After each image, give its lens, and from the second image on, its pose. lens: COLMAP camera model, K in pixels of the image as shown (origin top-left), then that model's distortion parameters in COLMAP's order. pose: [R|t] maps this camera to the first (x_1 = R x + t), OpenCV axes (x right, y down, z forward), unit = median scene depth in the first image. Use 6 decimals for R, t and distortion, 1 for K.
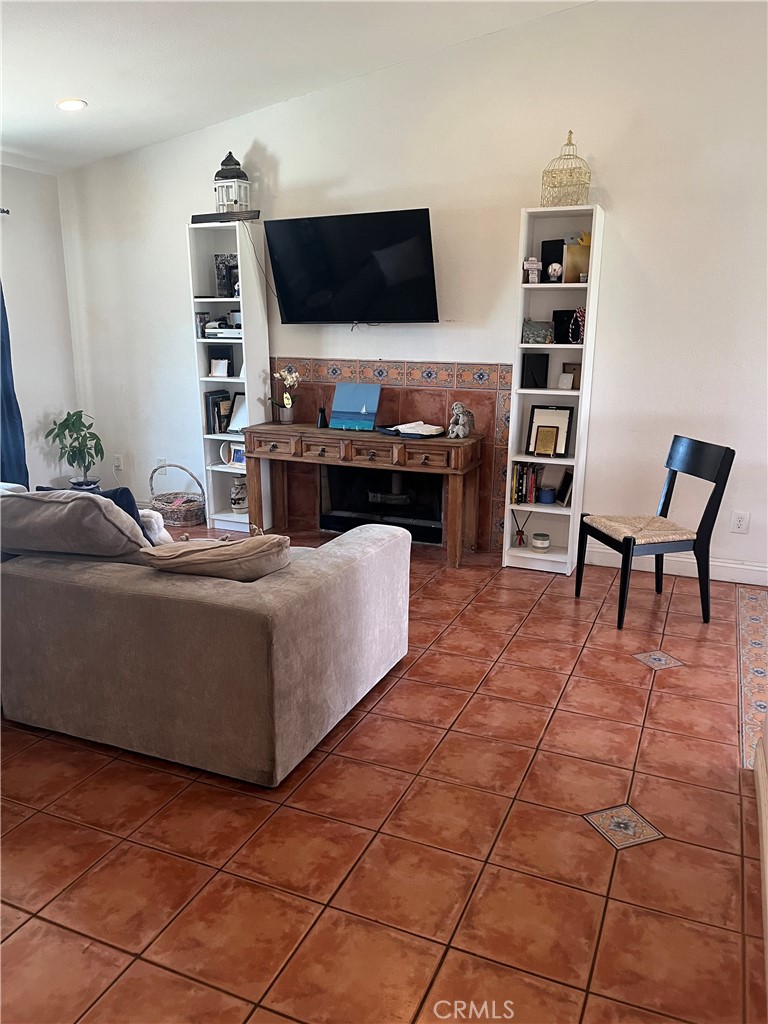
lens RADIAL K [[773.3, 0, 384.0], [0, 773.3, 512.0], [0, 0, 1]] dist [0.067910, -0.076333]
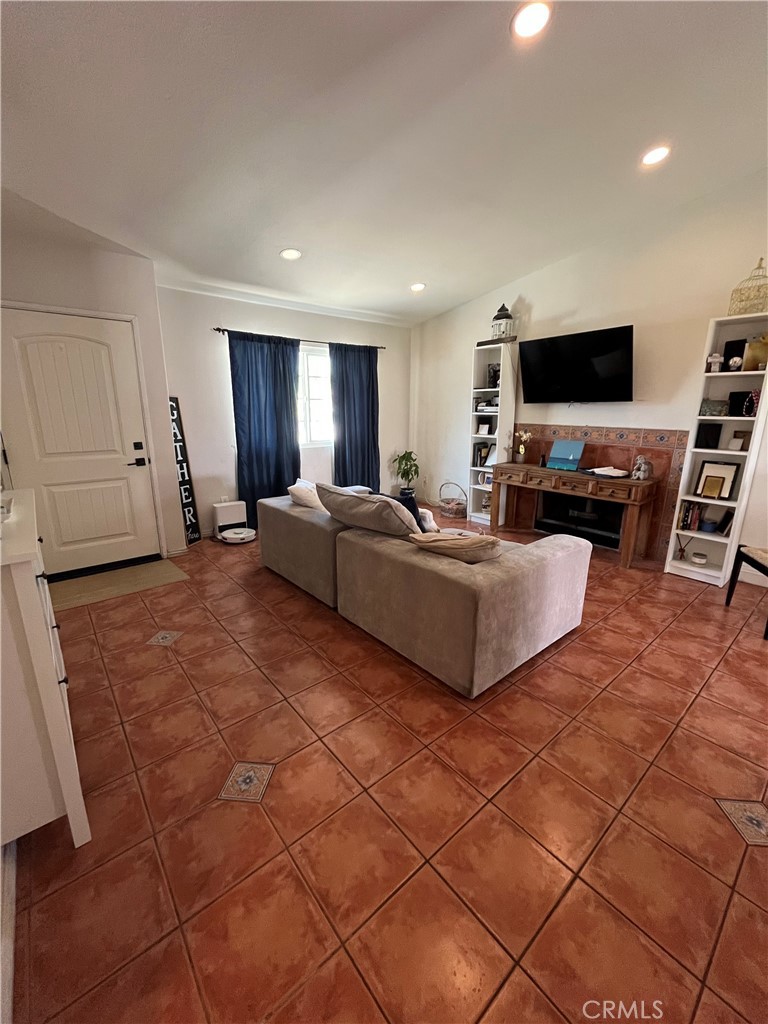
lens RADIAL K [[413.9, 0, 385.2], [0, 413.9, 508.4], [0, 0, 1]] dist [-0.003521, -0.000465]
pose [[0.894391, 0.103451, -0.435158, 0.013389], [-0.101768, 0.994435, 0.027244, -0.015516], [0.435555, 0.019918, 0.899942, 0.095262]]
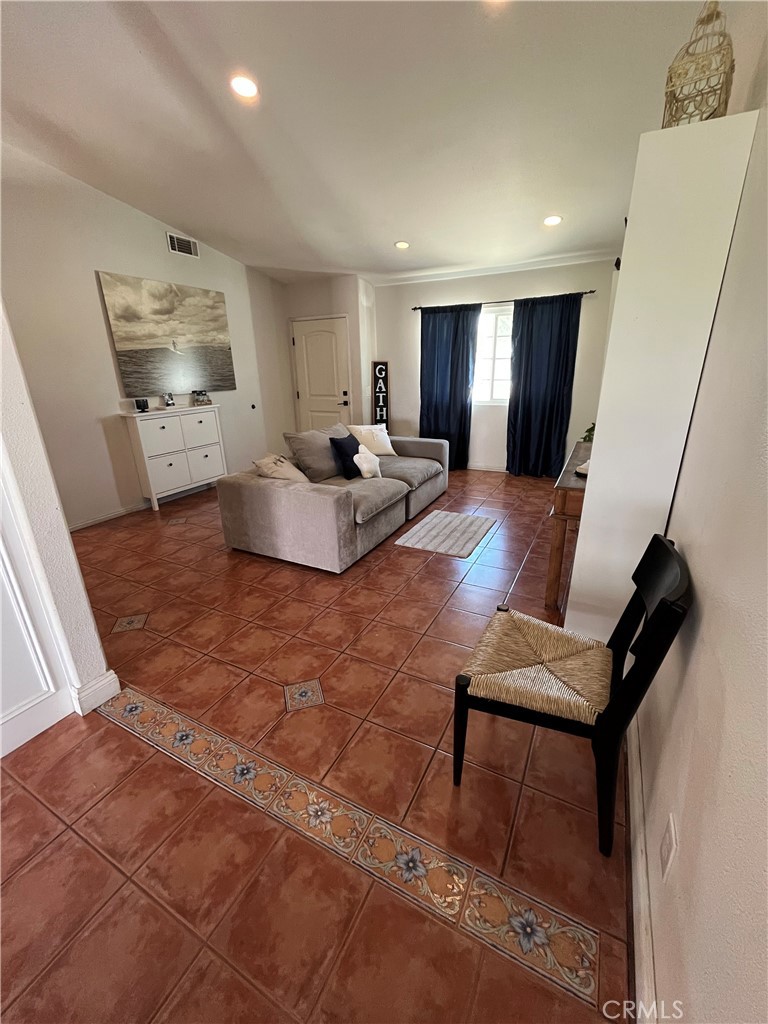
lens RADIAL K [[413.9, 0, 385.2], [0, 413.9, 508.4], [0, 0, 1]] dist [-0.003521, -0.000465]
pose [[-0.071936, 0.314007, -0.946692, 0.596050], [-0.214530, 0.922065, 0.322139, -0.178565], [0.974065, 0.226267, 0.001034, 0.801300]]
